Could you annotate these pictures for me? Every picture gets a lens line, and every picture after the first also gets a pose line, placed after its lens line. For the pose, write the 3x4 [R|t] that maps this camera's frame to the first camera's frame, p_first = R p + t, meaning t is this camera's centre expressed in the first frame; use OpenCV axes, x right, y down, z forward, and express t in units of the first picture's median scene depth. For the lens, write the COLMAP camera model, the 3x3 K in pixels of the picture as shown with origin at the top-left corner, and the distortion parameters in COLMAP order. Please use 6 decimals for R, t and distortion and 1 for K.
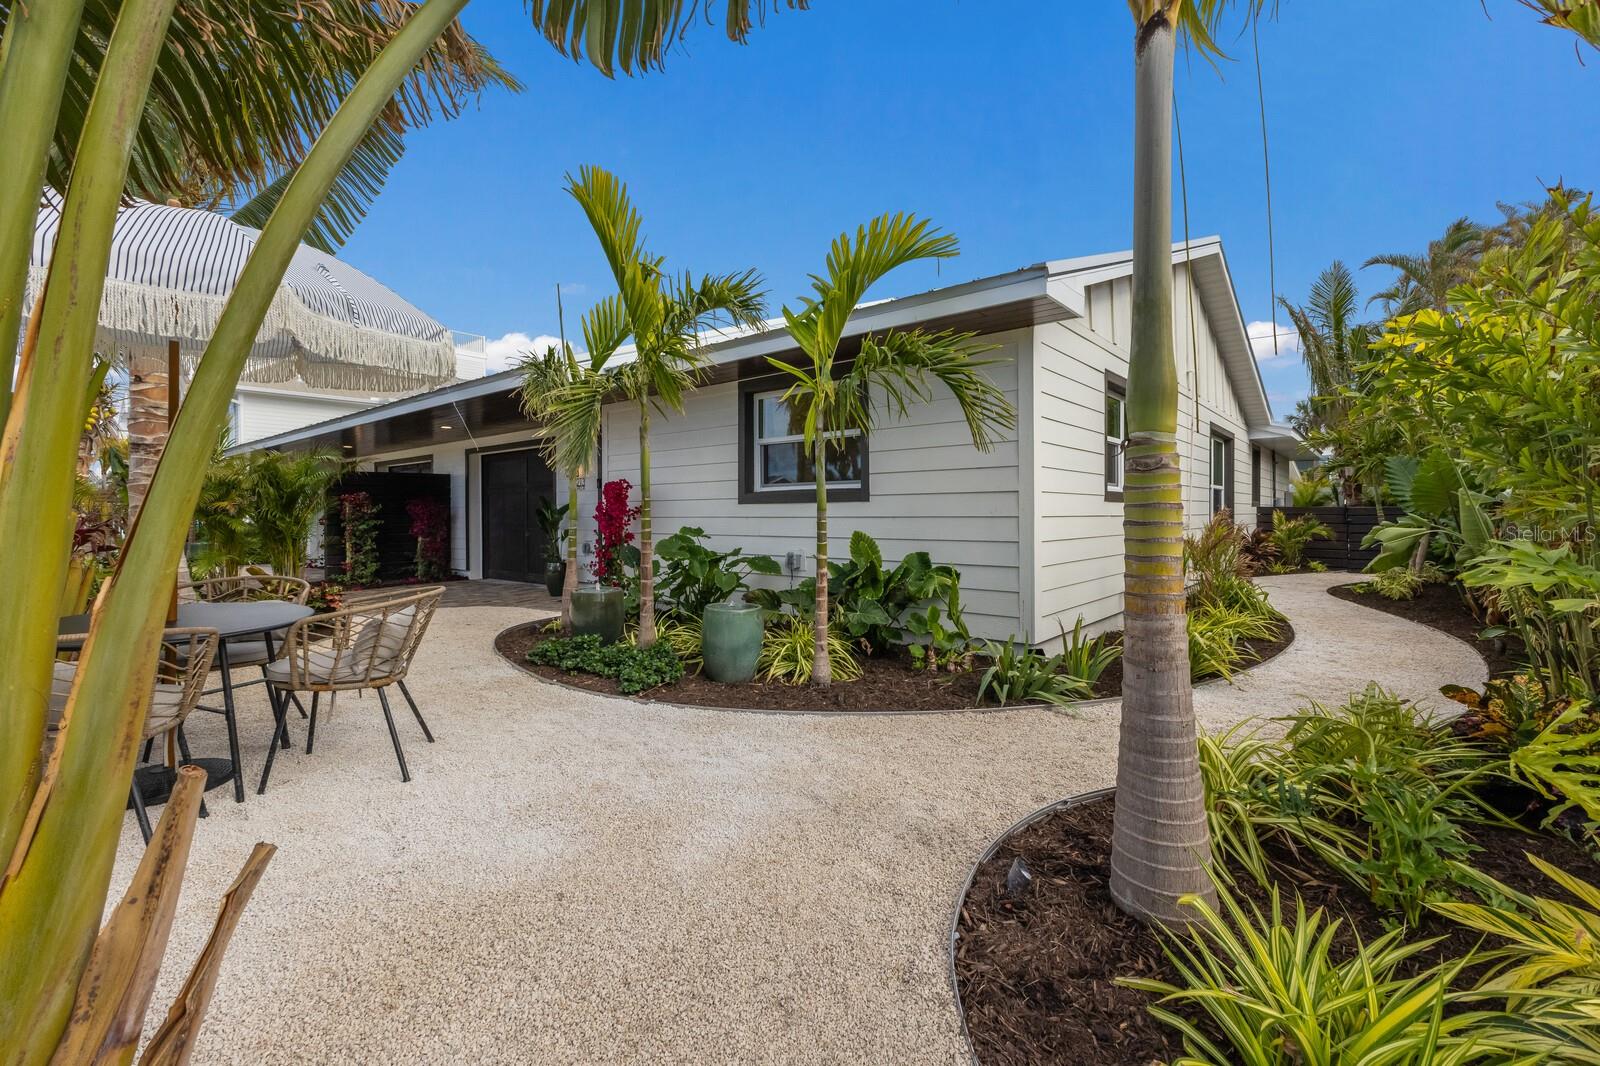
lens RADIAL K [[685.2, 0, 800.4], [0, 685.2, 525.2], [0, 0, 1]] dist [0.015006, -0.001609]
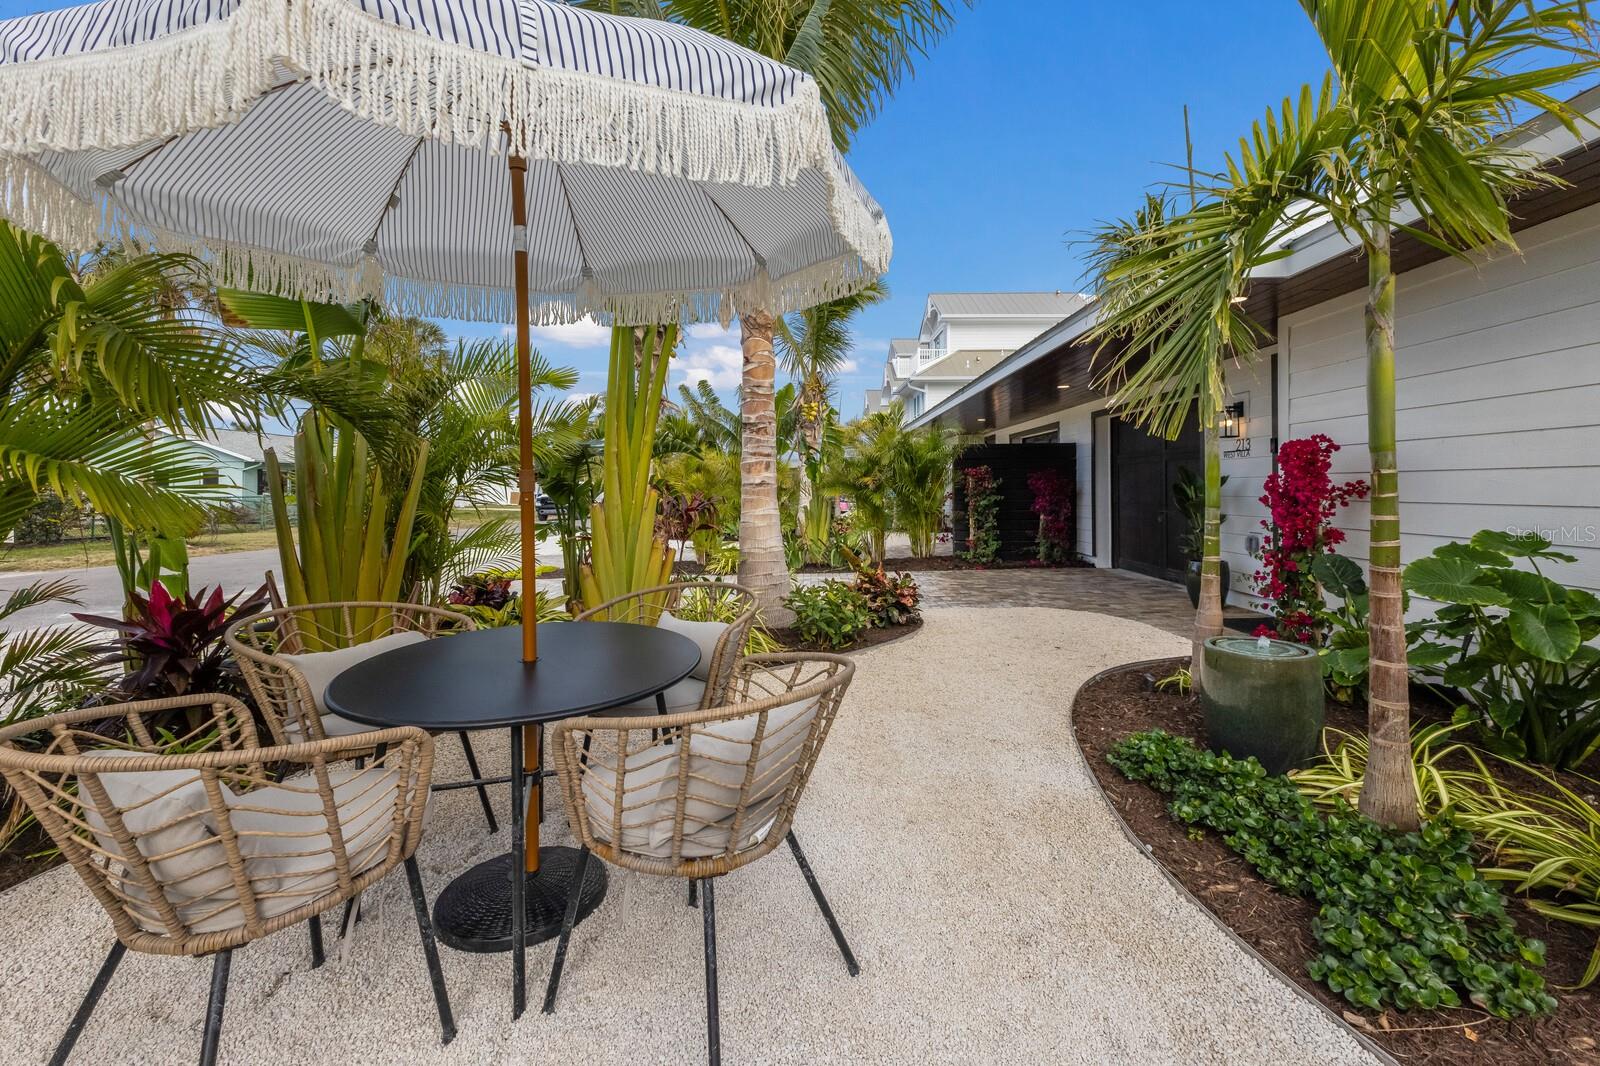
lens RADIAL K [[685.2, 0, 804.4], [0, 685.2, 474.1], [0, 0, 1]] dist [0.015006, -0.001609]
pose [[0.625313, -0.008893, -0.780324, -0.074699], [-0.015343, 0.999602, -0.023688, -0.013349], [0.780223, 0.026785, 0.624927, 0.291579]]
